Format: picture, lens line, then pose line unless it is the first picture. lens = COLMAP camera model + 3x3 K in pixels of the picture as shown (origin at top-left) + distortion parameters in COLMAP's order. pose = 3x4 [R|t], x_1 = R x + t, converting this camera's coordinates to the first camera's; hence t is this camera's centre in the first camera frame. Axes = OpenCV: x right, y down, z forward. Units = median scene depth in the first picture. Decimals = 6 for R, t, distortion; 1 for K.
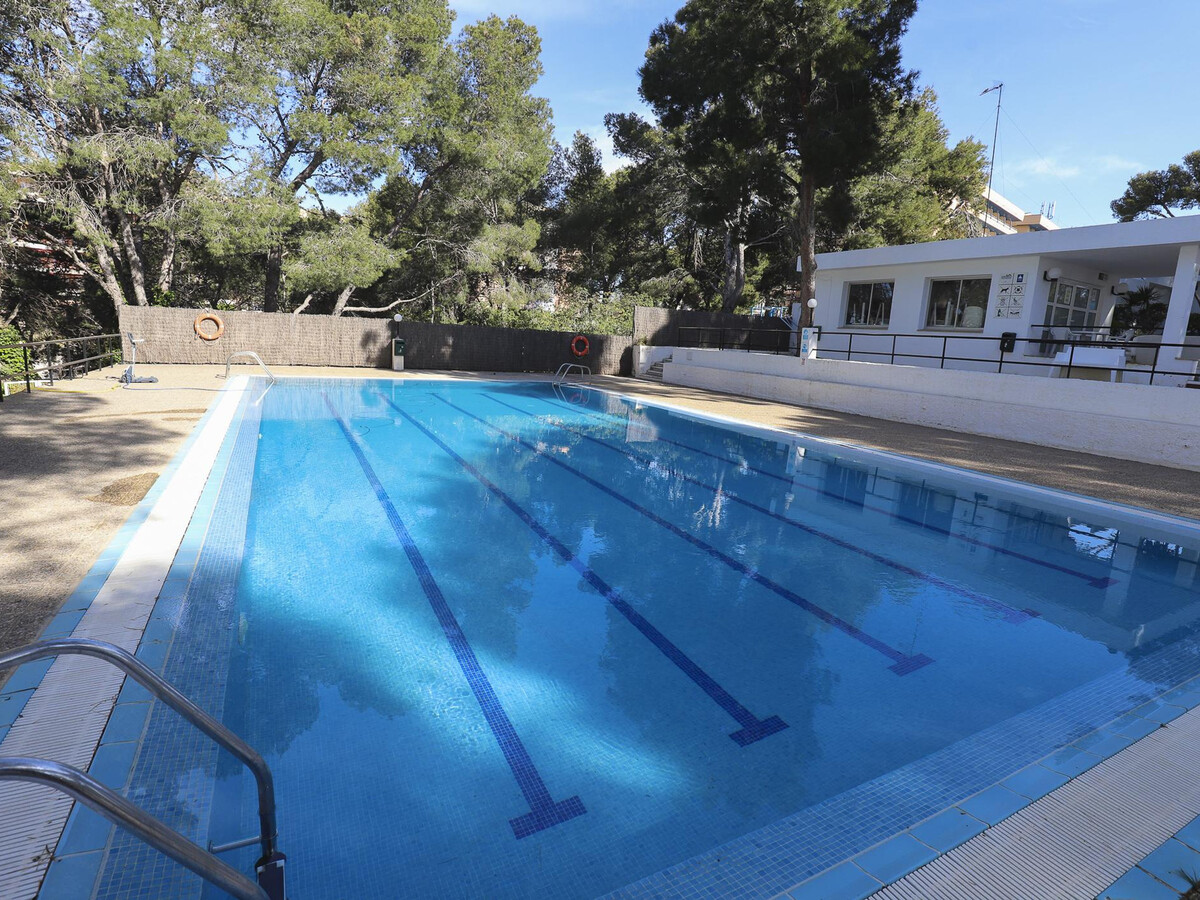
lens RADIAL K [[622.2, 0, 607.0], [0, 622.2, 453.0], [0, 0, 1]] dist [-0.032389, 0.003456]
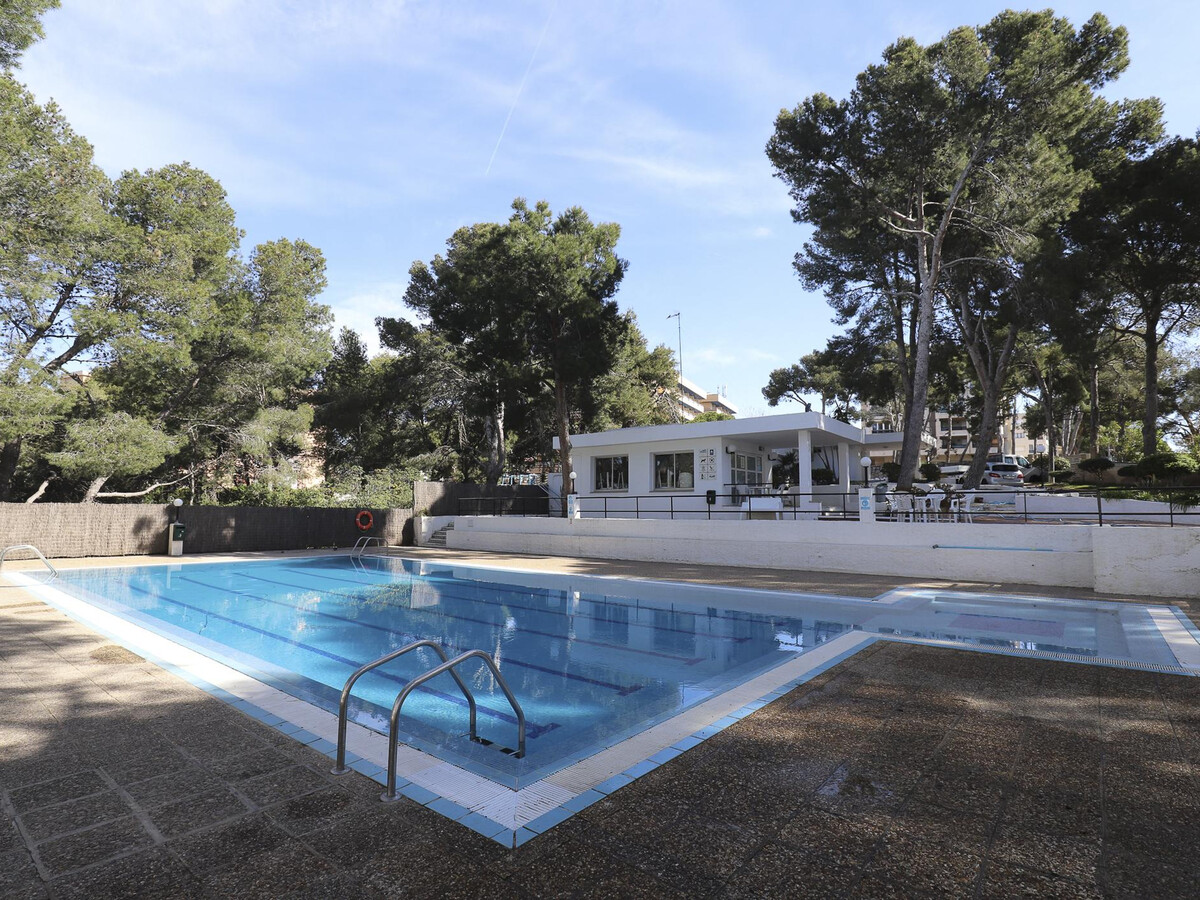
lens RADIAL K [[622.2, 0, 607.0], [0, 622.2, 453.0], [0, 0, 1]] dist [-0.032389, 0.003456]
pose [[0.917219, -0.019689, 0.397896, -0.091334], [0.122974, 0.963996, -0.235774, 0.019307], [-0.378928, 0.265187, 0.886617, -0.139967]]
